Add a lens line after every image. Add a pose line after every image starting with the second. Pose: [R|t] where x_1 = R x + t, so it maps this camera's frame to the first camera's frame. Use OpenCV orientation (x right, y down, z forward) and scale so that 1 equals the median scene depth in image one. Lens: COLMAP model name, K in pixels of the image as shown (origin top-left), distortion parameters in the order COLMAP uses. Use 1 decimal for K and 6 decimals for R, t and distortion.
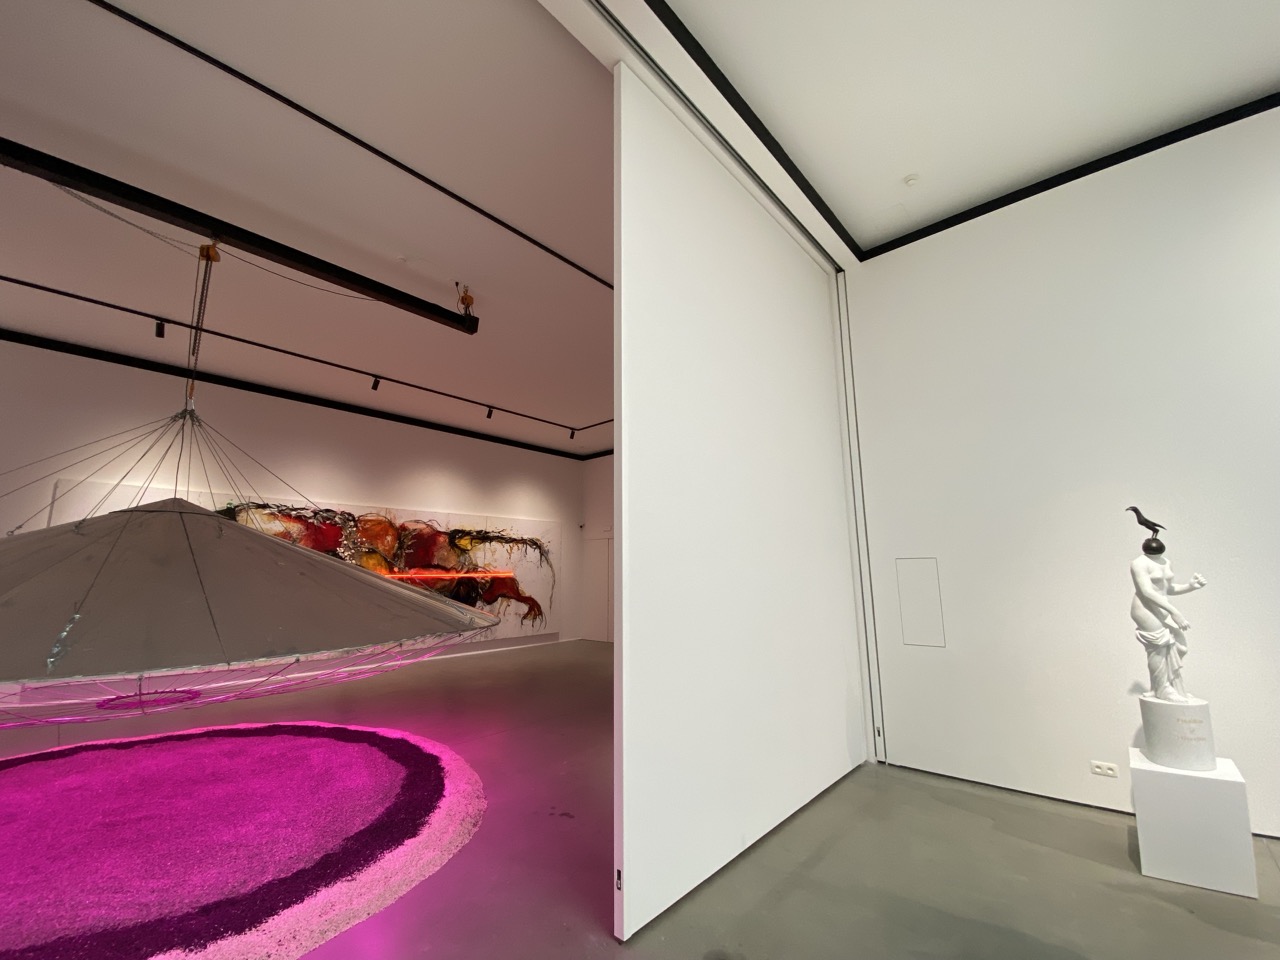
lens RADIAL K [[520.0, 0, 654.3], [0, 520.0, 477.9], [0, 0, 1]] dist [-0.001020, -0.025262]
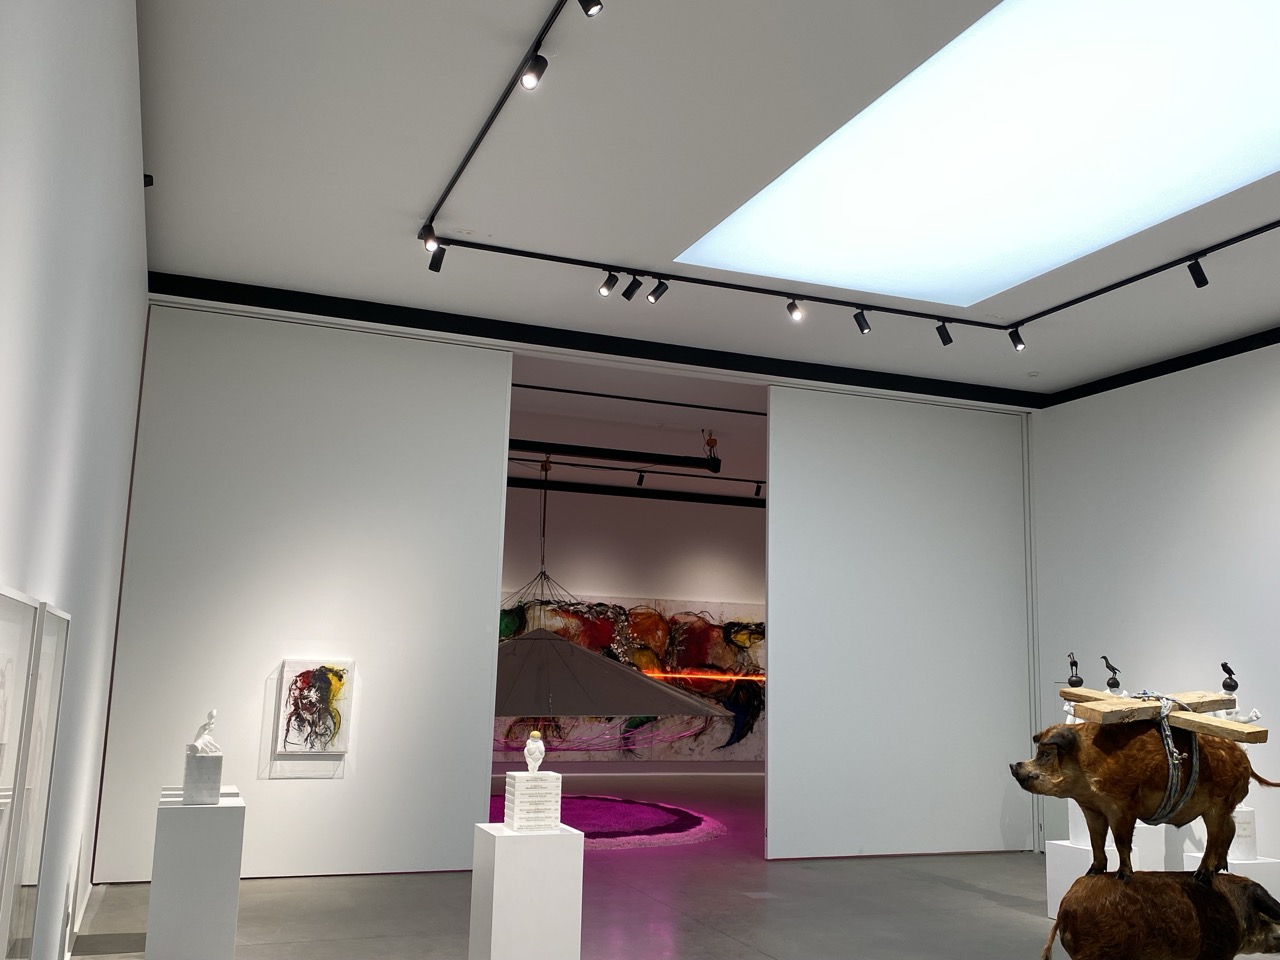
lens RADIAL K [[1187.1, 0, 645.2], [0, 1187.1, 457.3], [0, 0, 1]] dist [0.138468, -0.278569]
pose [[0.887402, -0.045281, -0.458767, 0.392933], [0.045607, 0.998906, -0.010376, -0.154840], [0.458735, -0.011715, 0.888496, -0.774746]]
